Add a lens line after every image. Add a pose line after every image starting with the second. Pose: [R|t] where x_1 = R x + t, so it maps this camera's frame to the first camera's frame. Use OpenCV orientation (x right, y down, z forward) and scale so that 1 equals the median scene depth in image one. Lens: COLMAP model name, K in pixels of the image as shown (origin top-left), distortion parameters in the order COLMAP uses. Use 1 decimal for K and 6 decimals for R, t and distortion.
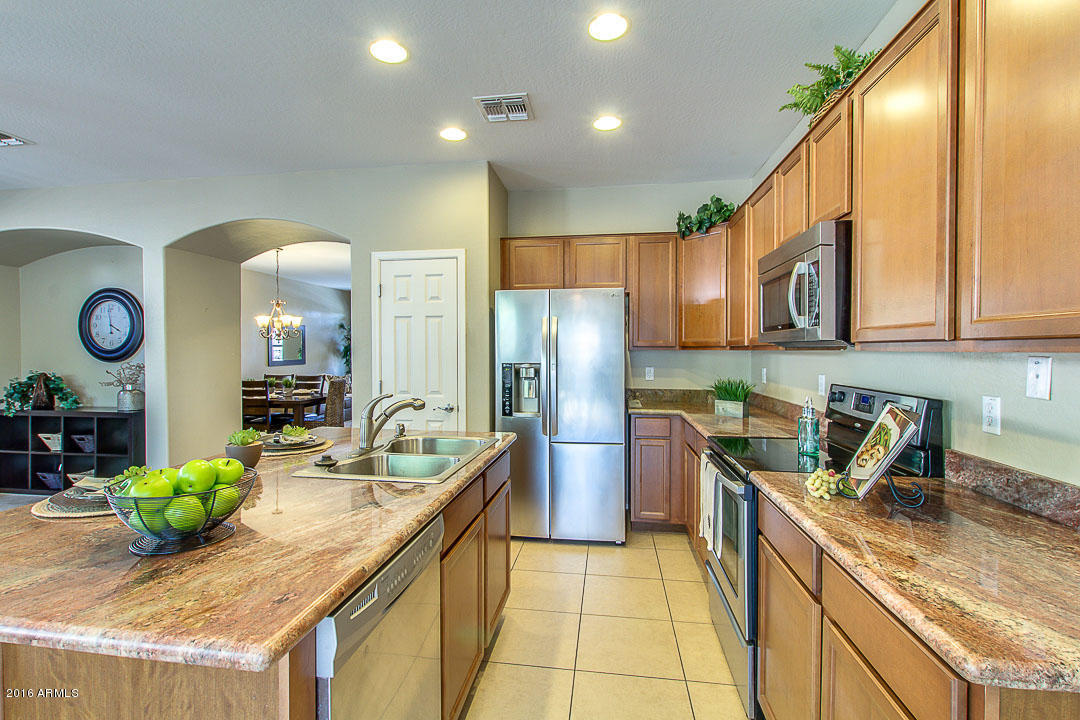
lens RADIAL K [[491.1, 0, 533.6], [0, 491.1, 354.8], [0, 0, 1]] dist [-0.001680, -0.000520]
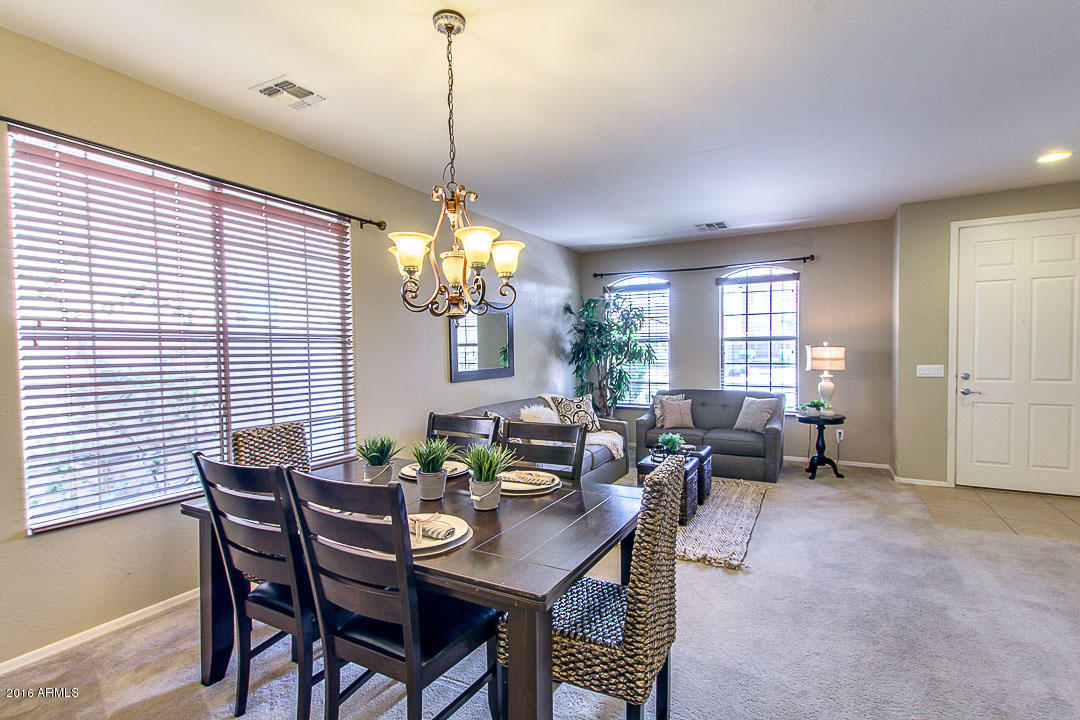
lens RADIAL K [[506.1, 0, 538.0], [0, 506.1, 365.0], [0, 0, 1]] dist [0.002784, -0.000461]
pose [[0.935792, -0.003042, -0.352541, -0.230837], [0.010108, 0.999783, 0.018205, -0.003556], [0.352409, -0.020599, 0.935619, 0.462719]]
